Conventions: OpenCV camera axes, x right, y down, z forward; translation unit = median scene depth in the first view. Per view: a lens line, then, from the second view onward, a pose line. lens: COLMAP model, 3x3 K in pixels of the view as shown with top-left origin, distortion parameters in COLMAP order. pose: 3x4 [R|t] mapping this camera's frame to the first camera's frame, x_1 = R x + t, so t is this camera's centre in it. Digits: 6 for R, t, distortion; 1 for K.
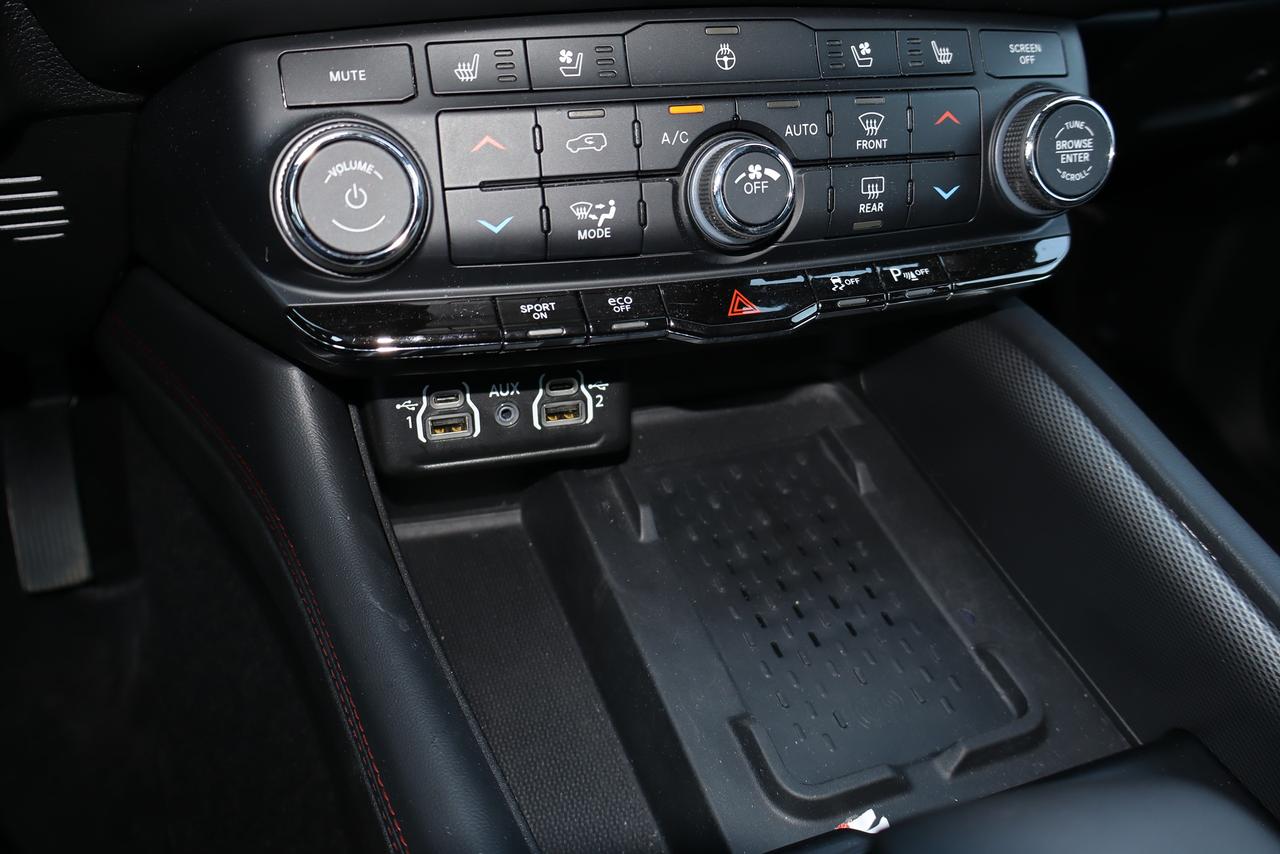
lens RADIAL K [[1071.7, 0, 640.6], [0, 1071.7, 425.0], [0, 0, 1]] dist [0.001365, 0.002360]
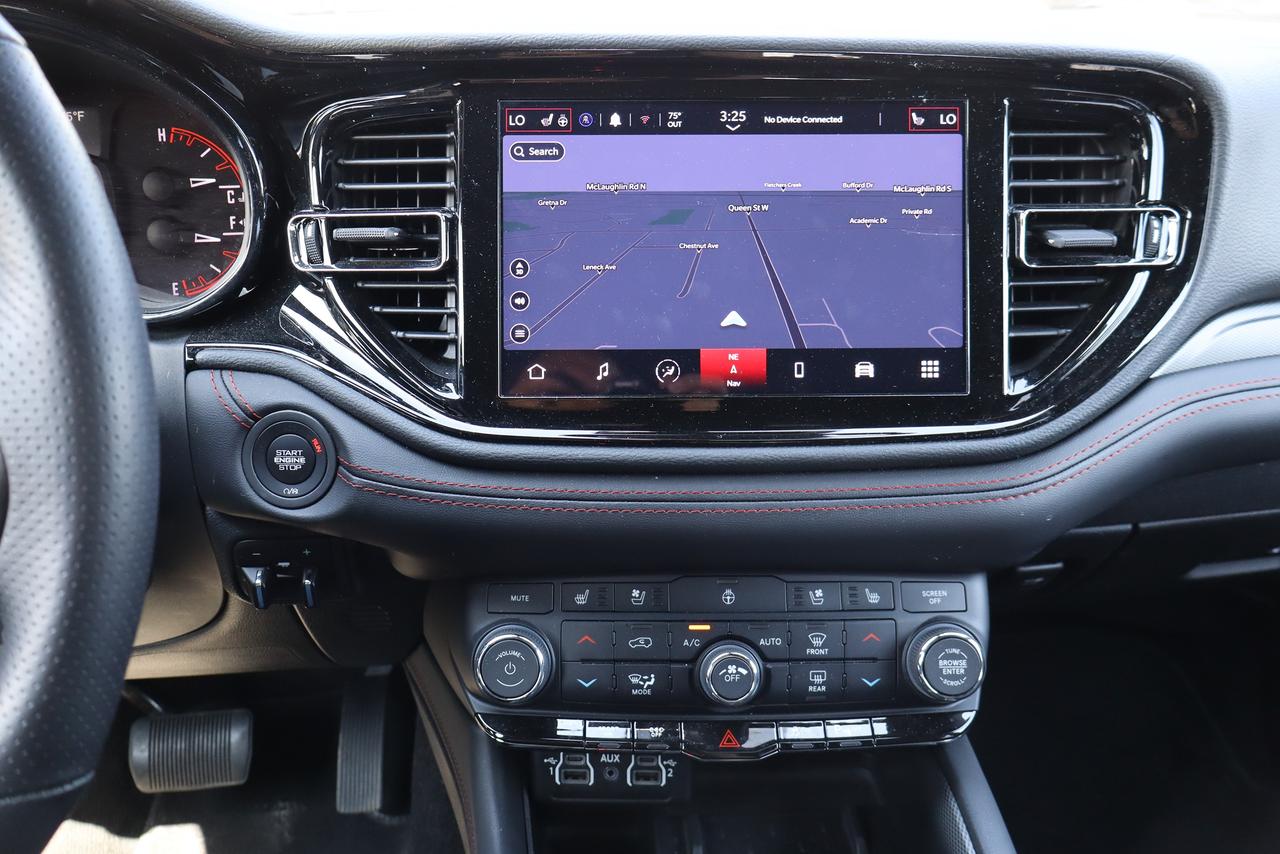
lens RADIAL K [[1071.7, 0, 638.4], [0, 1071.7, 427.1], [0, 0, 1]] dist [0.001365, 0.002360]
pose [[0.952936, 0.058705, -0.297434, 0.418731], [-0.122353, 0.972098, -0.200140, -0.230081], [0.277385, 0.227113, 0.933530, -0.698448]]
